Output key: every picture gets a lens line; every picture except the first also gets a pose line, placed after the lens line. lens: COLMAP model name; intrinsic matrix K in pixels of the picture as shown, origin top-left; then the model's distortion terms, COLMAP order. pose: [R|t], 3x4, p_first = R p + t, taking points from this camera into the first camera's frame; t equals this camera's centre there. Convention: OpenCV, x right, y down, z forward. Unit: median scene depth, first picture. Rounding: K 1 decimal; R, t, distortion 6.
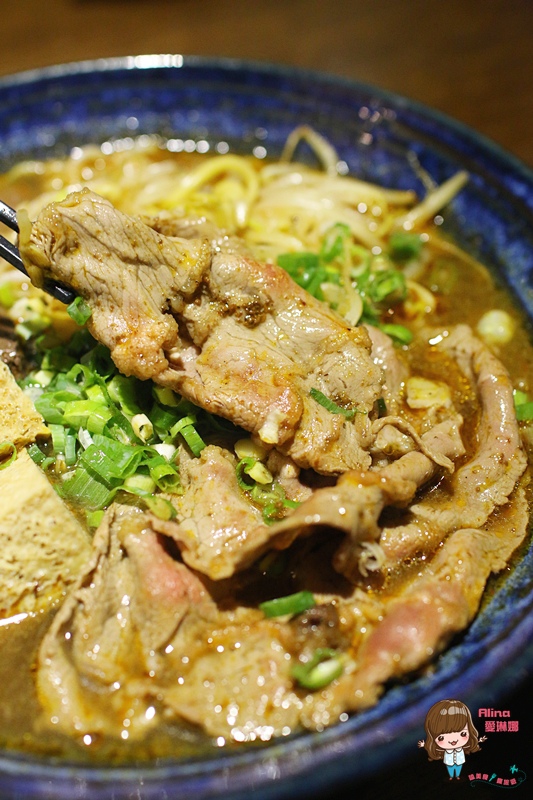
lens RADIAL K [[1090.3, 0, 266.5], [0, 1090.3, 400.0], [0, 0, 1]] dist [-0.290932, -0.002995]
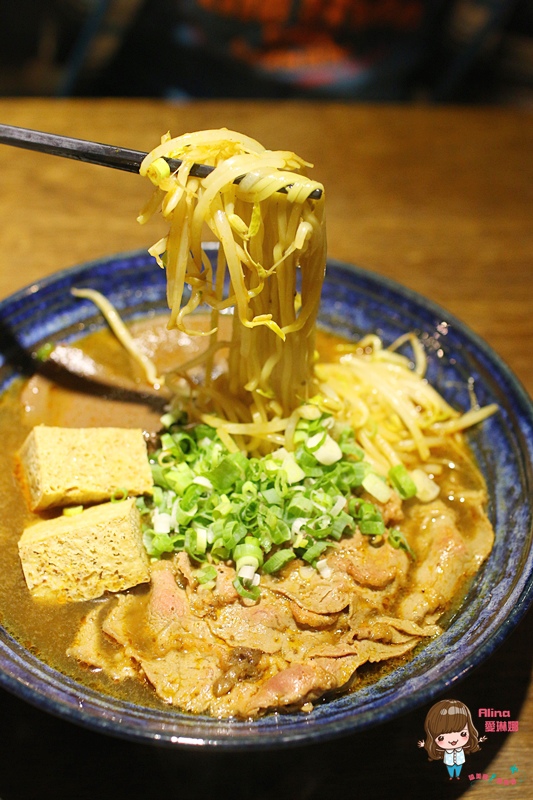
lens RADIAL K [[1090.3, 0, 266.5], [0, 1090.3, 400.0], [0, 0, 1]] dist [-0.290932, -0.002995]
pose [[0.903806, 0.312604, -0.292255, 0.387189], [-0.333233, 0.942580, -0.022322, -0.109762], [0.268496, 0.117564, 0.956080, -0.479522]]
